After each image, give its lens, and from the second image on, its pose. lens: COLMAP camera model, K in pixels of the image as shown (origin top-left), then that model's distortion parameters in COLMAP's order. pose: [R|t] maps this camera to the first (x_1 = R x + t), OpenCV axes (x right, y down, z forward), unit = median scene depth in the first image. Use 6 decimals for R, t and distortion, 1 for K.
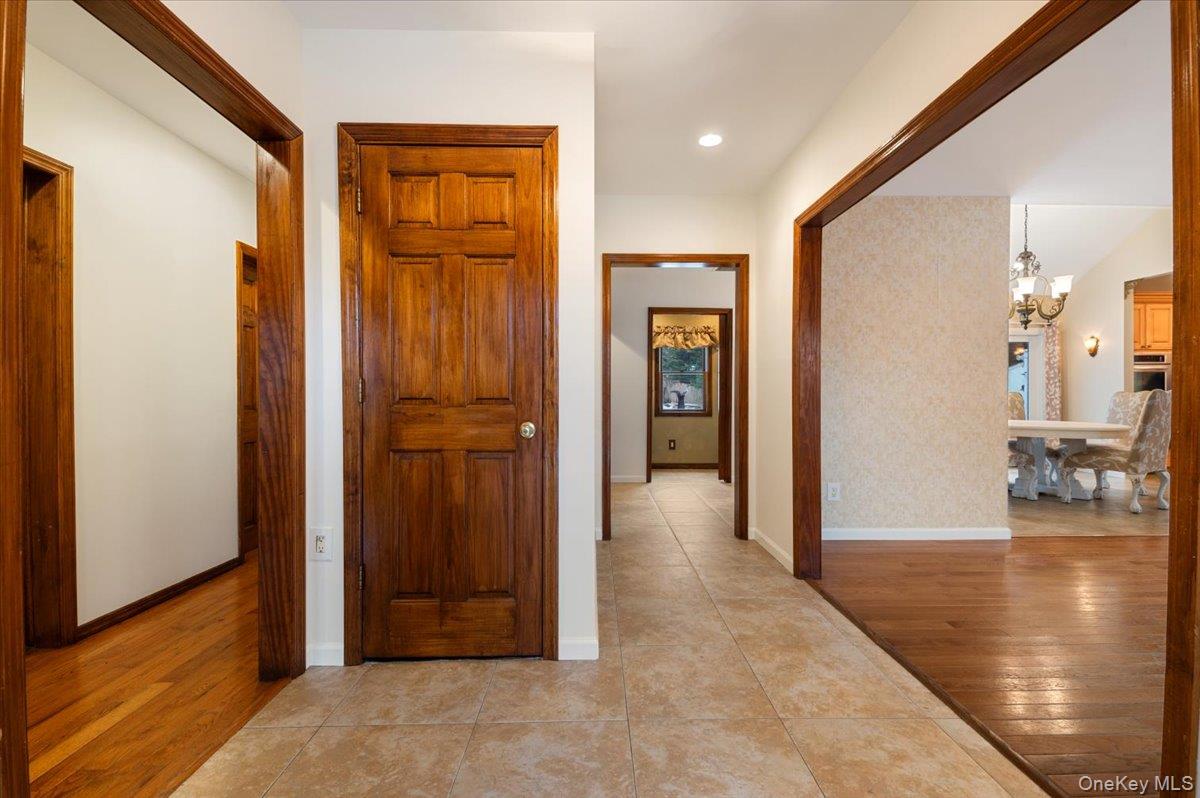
lens RADIAL K [[519.4, 0, 602.1], [0, 519.4, 396.9], [0, 0, 1]] dist [0.028003, -0.015688]
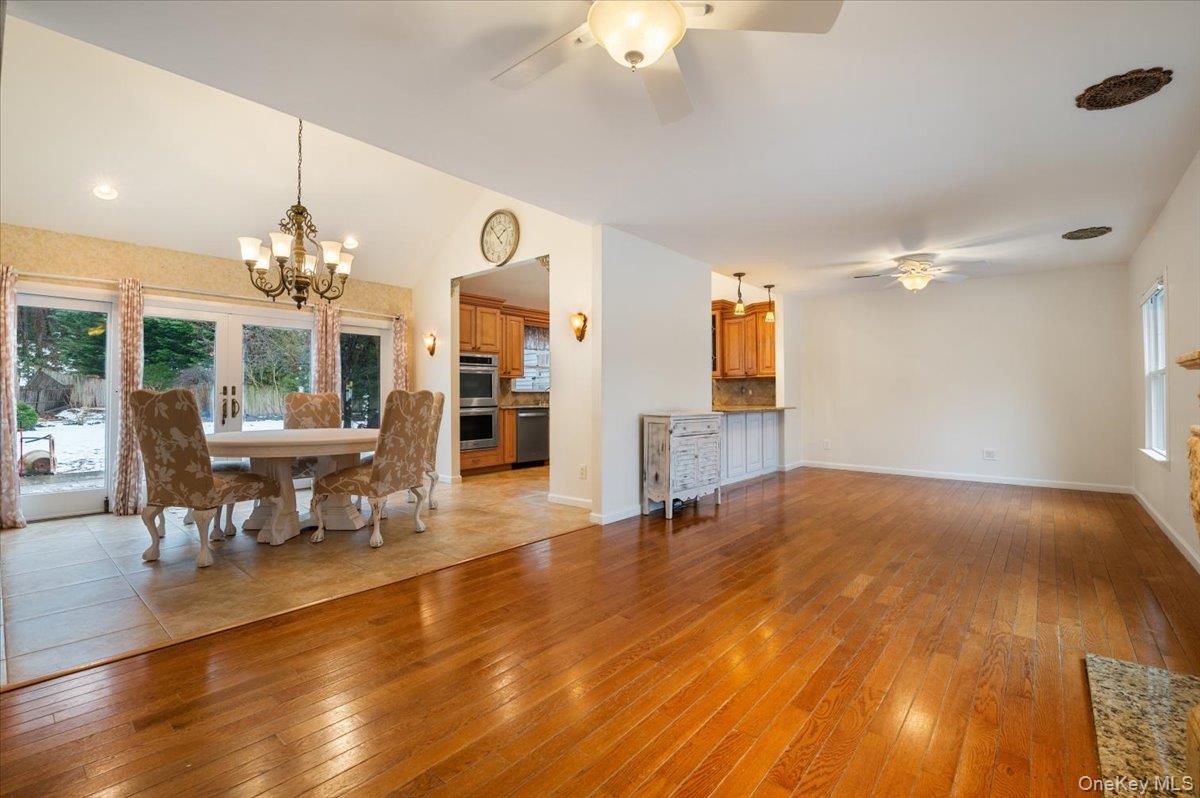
lens RADIAL K [[524.9, 0, 602.5], [0, 524.9, 388.0], [0, 0, 1]] dist [-0.001027, -0.009953]
pose [[0.660878, 0.009664, 0.750431, 0.534543], [0.004705, 0.999844, -0.017019, -0.001117], [-0.750478, 0.014779, 0.660730, 0.186628]]
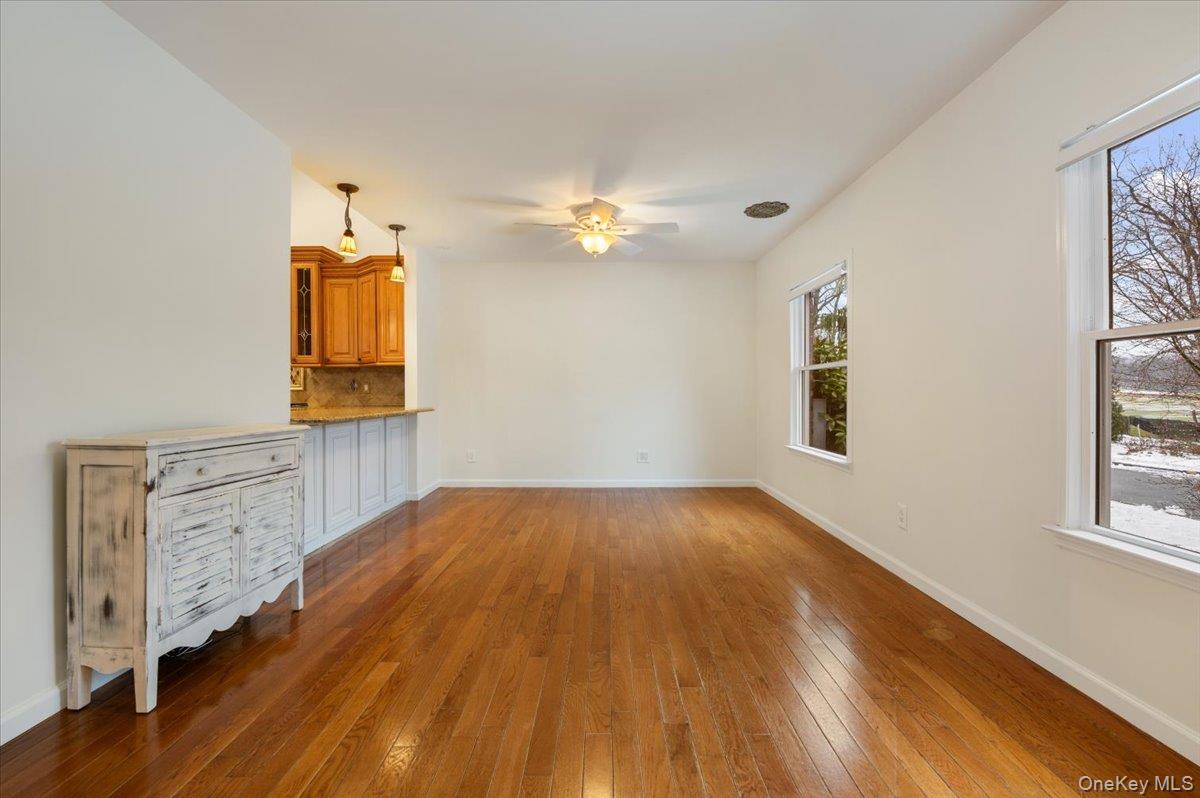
lens RADIAL K [[524.9, 0, 602.5], [0, 524.9, 388.0], [0, 0, 1]] dist [-0.001027, -0.009953]
pose [[0.023037, 0.006809, 0.999711, 0.898761], [0.008042, 0.999943, -0.006996, -0.001018], [-0.999702, 0.008201, 0.022981, 0.362165]]
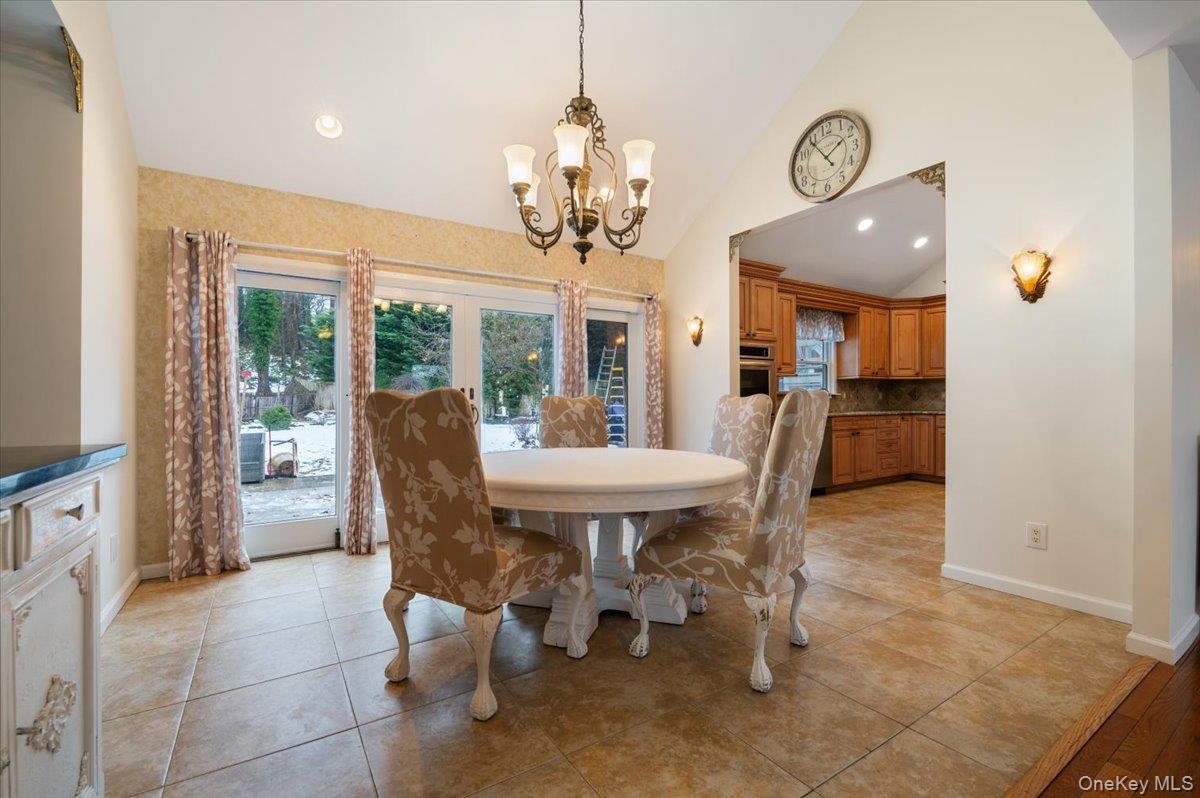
lens RADIAL K [[520.0, 0, 602.9], [0, 520.0, 402.4], [0, 0, 1]] dist [-0.002225, -0.009341]
pose [[0.850509, -0.004588, 0.525941, 0.575877], [0.004419, 0.999989, 0.001577, -0.003641], [-0.525942, 0.000983, 0.850520, 0.594076]]
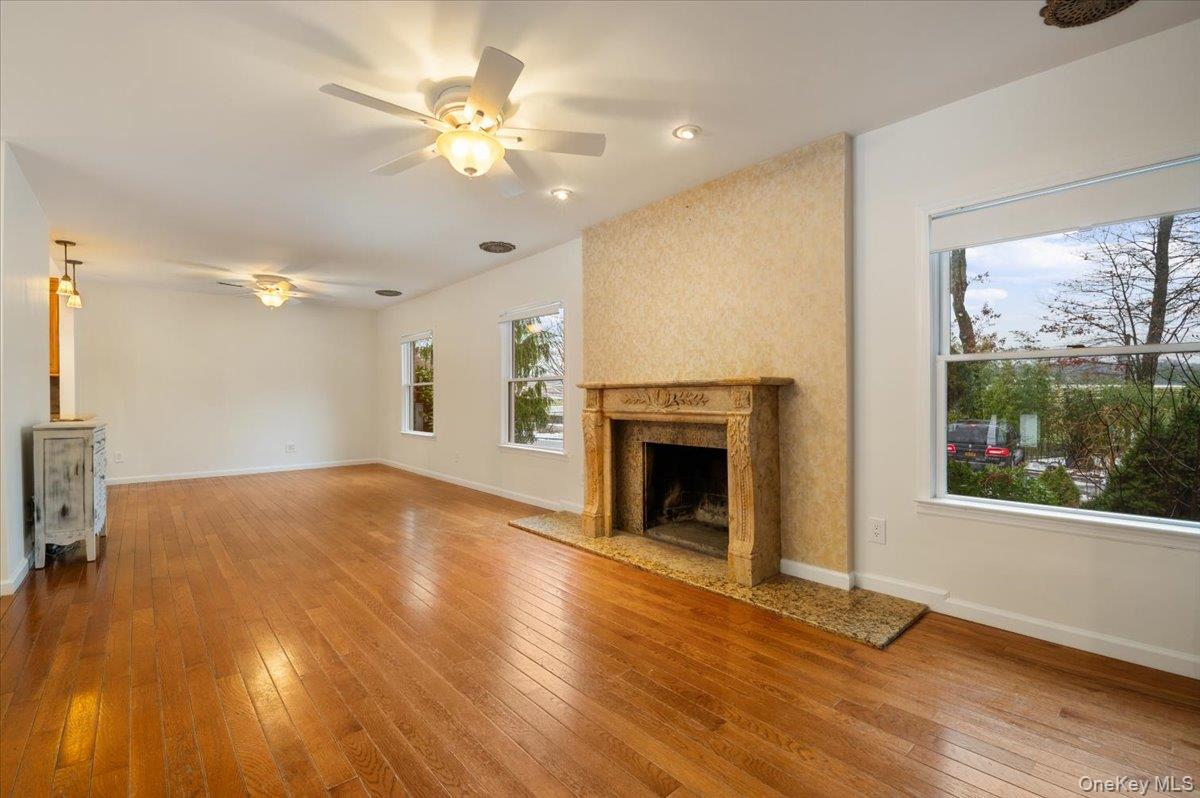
lens RADIAL K [[520.0, 0, 602.9], [0, 520.0, 402.4], [0, 0, 1]] dist [-0.002225, -0.009341]
pose [[-0.650992, -0.004602, 0.759070, 0.361507], [0.008798, 0.999869, 0.013608, -0.003440], [-0.759033, 0.015537, -0.650866, 0.570193]]
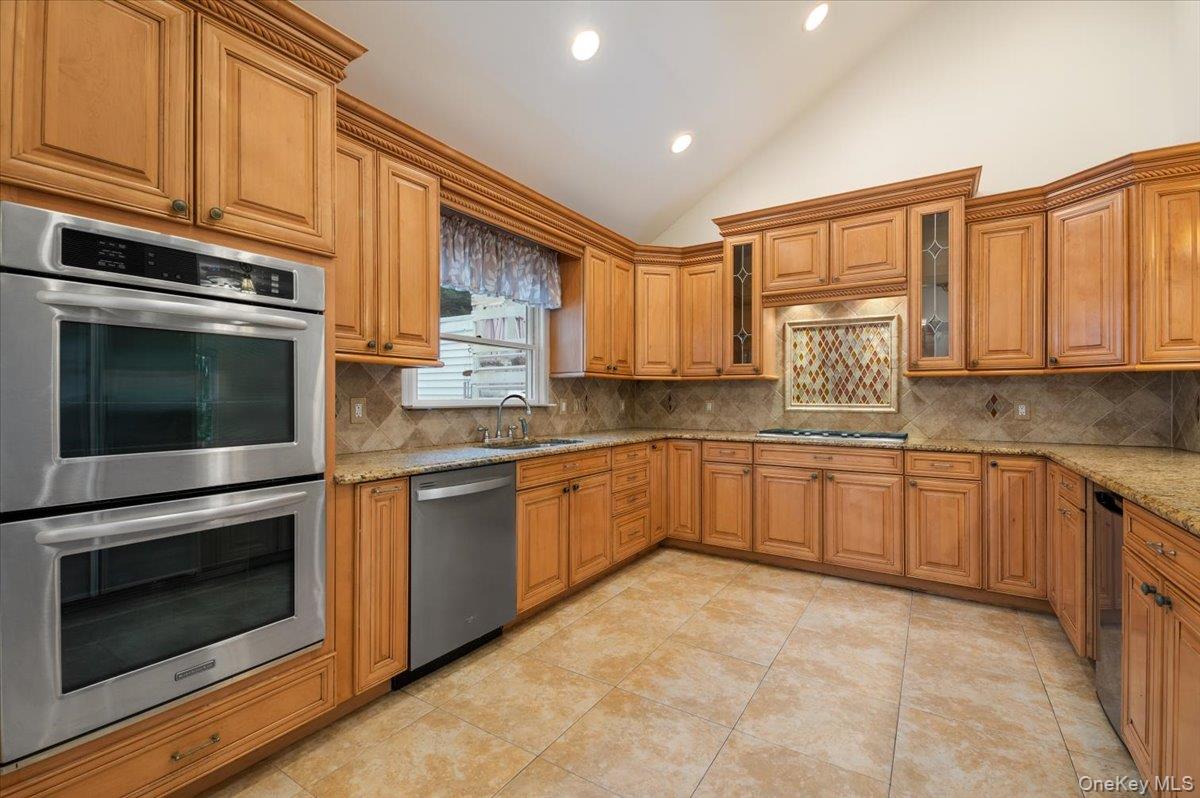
lens RADIAL K [[519.4, 0, 602.1], [0, 519.4, 396.9], [0, 0, 1]] dist [0.028003, -0.015688]
pose [[0.553899, 0.003650, 0.832576, 1.154955], [0.000758, 0.999988, -0.004888, -0.024689], [-0.832583, 0.003338, 0.553890, 0.909253]]
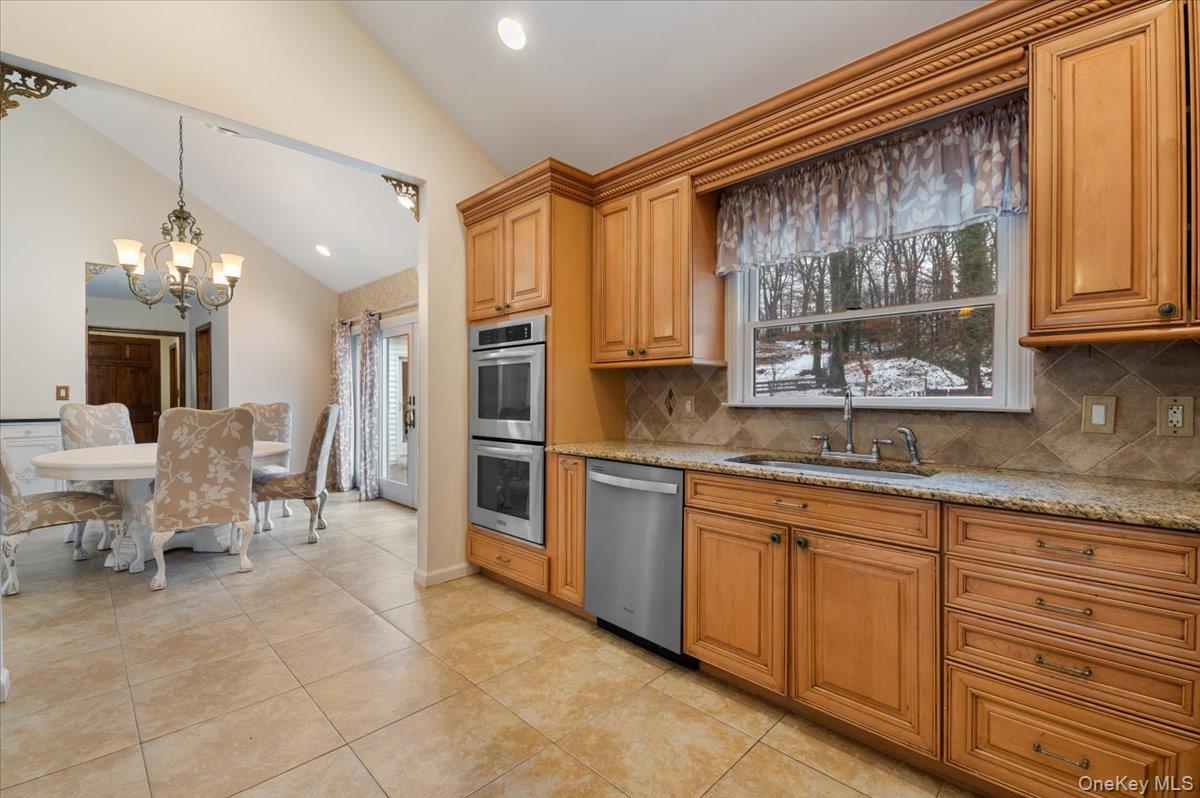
lens RADIAL K [[513.6, 0, 601.7], [0, 513.6, 402.3], [0, 0, 1]] dist [0.024904, -0.014514]
pose [[0.699324, 0.009323, -0.714744, 1.714320], [-0.004256, 0.999952, 0.008879, -0.023938], [0.714792, -0.003168, 0.699330, 0.915762]]
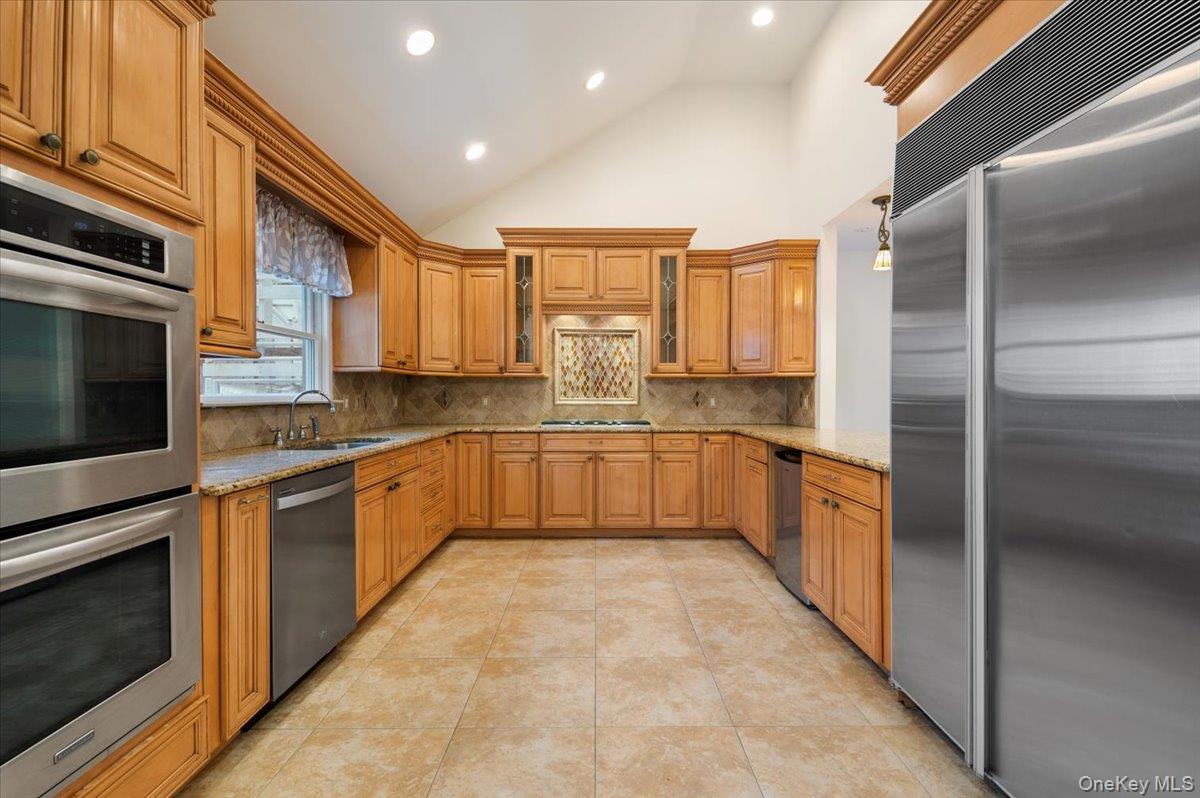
lens RADIAL K [[519.4, 0, 602.1], [0, 519.4, 396.9], [0, 0, 1]] dist [0.028003, -0.015688]
pose [[0.008524, -0.004938, 0.999951, 1.064021], [0.003314, 0.999982, 0.004910, -0.025004], [-0.999958, 0.003272, 0.008540, 1.015060]]
